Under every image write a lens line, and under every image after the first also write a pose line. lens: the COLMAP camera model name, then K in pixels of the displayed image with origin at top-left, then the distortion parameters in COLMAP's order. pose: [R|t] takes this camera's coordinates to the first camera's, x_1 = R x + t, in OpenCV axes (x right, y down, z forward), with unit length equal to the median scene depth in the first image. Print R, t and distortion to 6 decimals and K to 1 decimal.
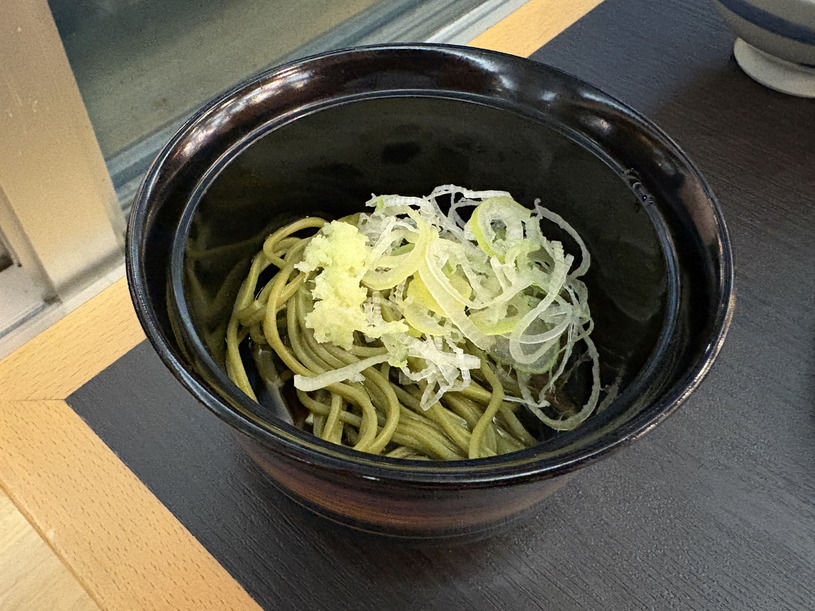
lens RADIAL K [[712.3, 0, 403.2], [0, 712.3, 312.2], [0, 0, 1]] dist [0.018956, -0.003950]
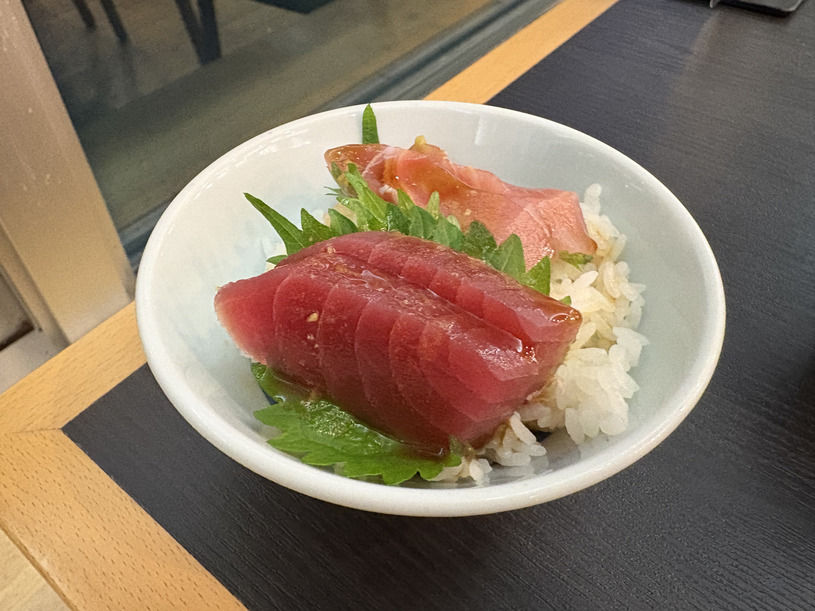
lens RADIAL K [[631.8, 0, 410.7], [0, 631.8, 309.1], [0, 0, 1]] dist [0.003677, 0.010687]
pose [[0.997712, -0.061669, 0.027696, 0.005610], [0.063742, 0.994629, -0.081548, 0.058706], [-0.022518, 0.083127, 0.996285, 0.082453]]
